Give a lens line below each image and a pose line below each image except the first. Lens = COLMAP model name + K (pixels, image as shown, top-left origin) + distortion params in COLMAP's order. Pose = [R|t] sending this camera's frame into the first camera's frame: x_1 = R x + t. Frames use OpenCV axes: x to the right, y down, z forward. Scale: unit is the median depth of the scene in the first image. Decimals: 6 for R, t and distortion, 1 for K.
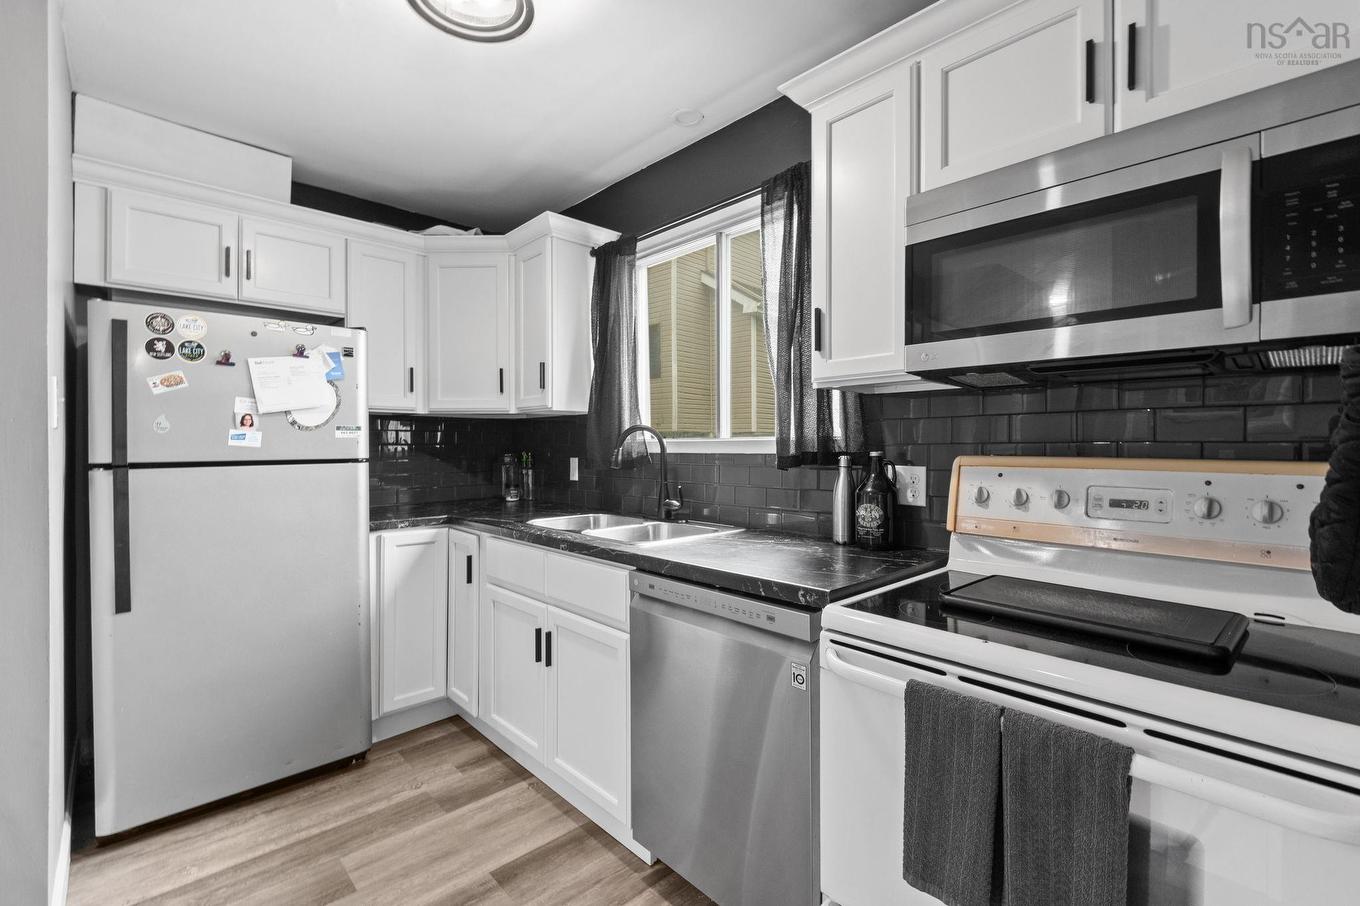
lens RADIAL K [[601.3, 0, 686.7], [0, 601.3, 446.4], [0, 0, 1]] dist [0.003054, -0.004016]
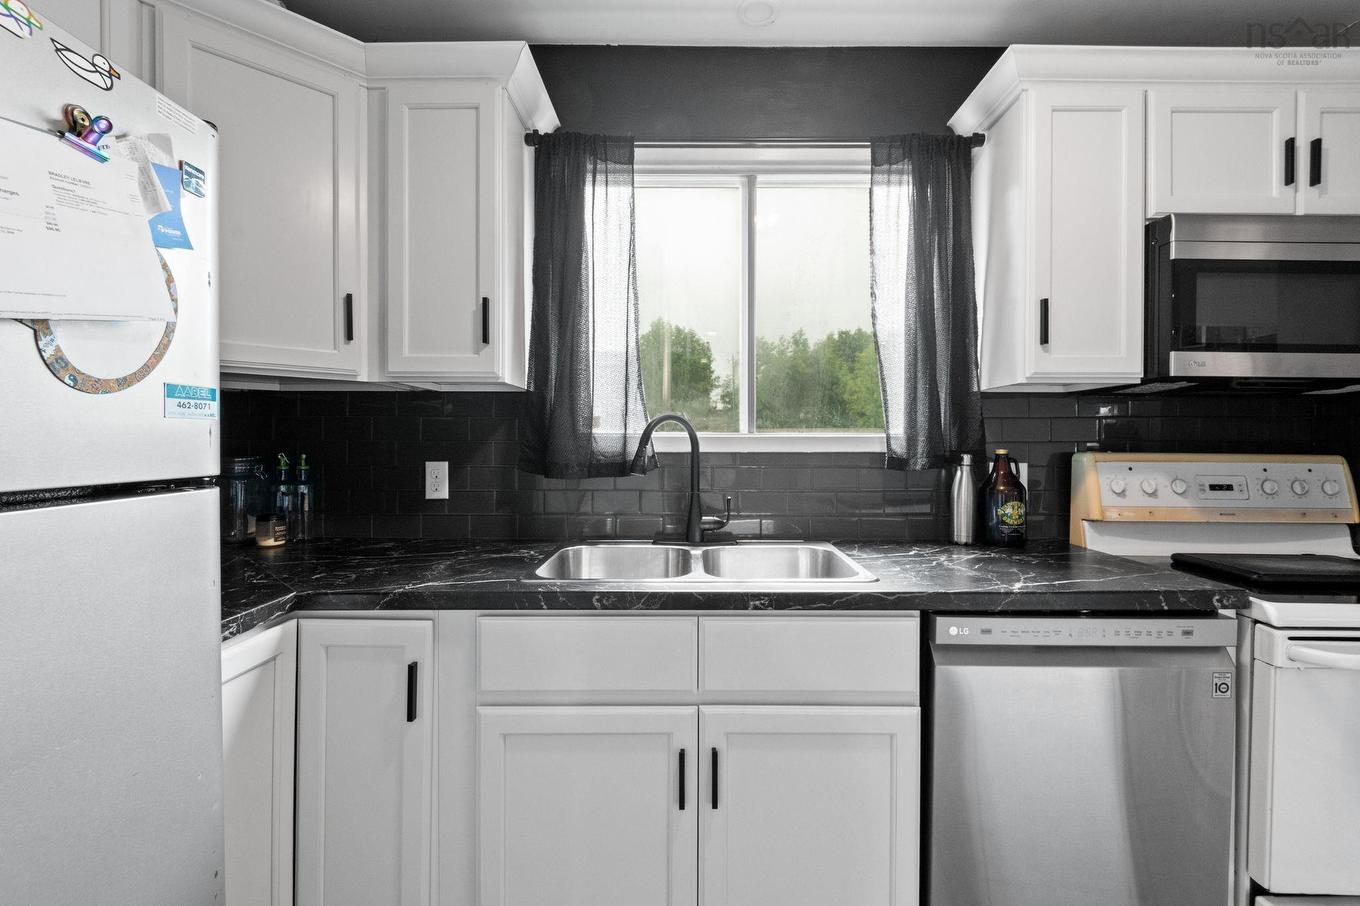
lens RADIAL K [[601.3, 0, 686.7], [0, 601.3, 446.4], [0, 0, 1]] dist [0.003054, -0.004016]
pose [[0.687785, -0.003277, 0.725907, -0.673363], [-0.002413, 0.999974, 0.006800, -0.001657], [-0.725910, -0.006429, 0.687759, 0.593159]]
